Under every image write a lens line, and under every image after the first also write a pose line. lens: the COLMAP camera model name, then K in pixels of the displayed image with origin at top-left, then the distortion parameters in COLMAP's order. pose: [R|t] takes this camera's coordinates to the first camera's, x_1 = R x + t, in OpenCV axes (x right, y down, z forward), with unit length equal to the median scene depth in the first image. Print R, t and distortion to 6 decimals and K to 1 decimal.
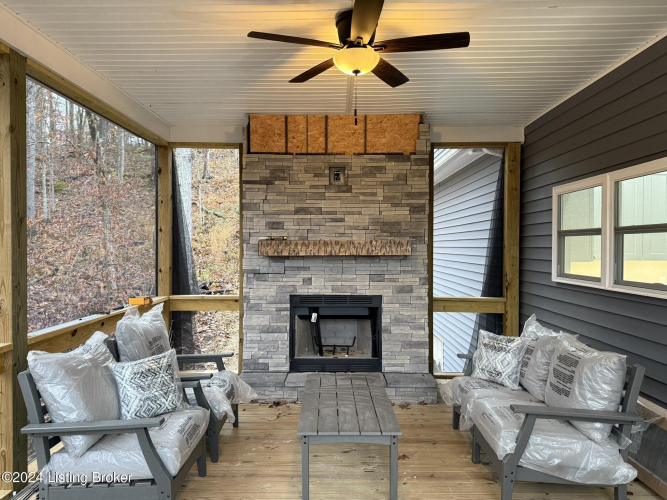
lens RADIAL K [[469.2, 0, 334.0], [0, 469.2, 250.5], [0, 0, 1]] dist [0.059088, -0.065899]
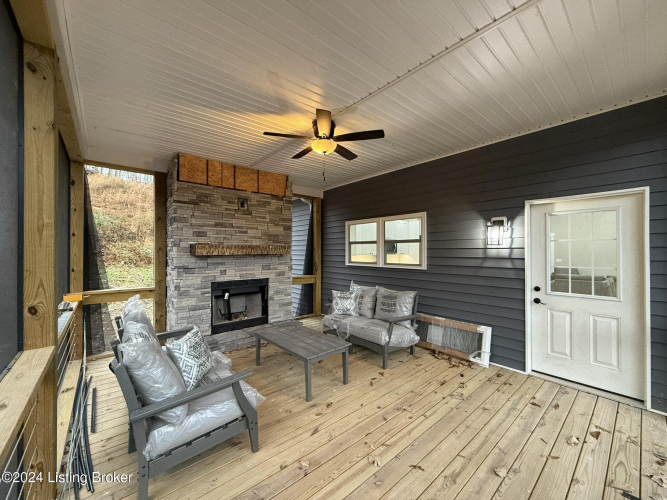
lens RADIAL K [[266.3, 0, 332.9], [0, 266.3, 249.4], [0, 0, 1]] dist [0.000852, -0.000056]
pose [[0.752223, -0.000357, 0.658909, -0.355287], [0.010695, 0.999875, -0.011668, 0.006542], [-0.658822, 0.015824, 0.752132, 0.126790]]
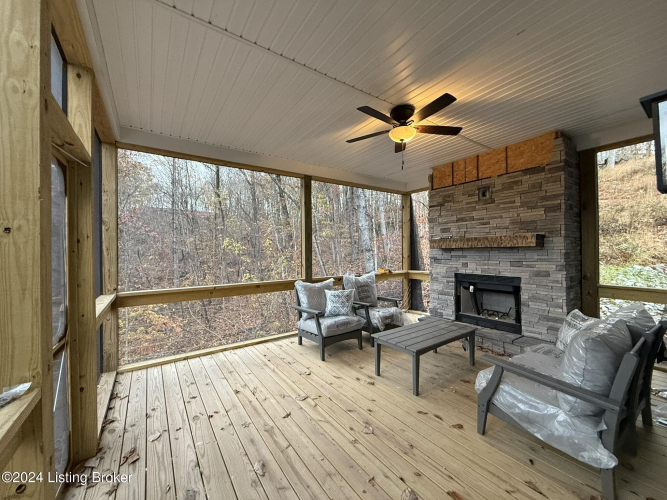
lens RADIAL K [[266.3, 0, 329.6], [0, 266.3, 250.0], [0, 0, 1]] dist [0.000852, -0.000056]
pose [[0.572353, -0.010901, -0.819935, 0.410119], [0.001283, 0.999922, -0.012398, 0.027174], [0.820006, 0.006045, 0.572322, 0.127868]]
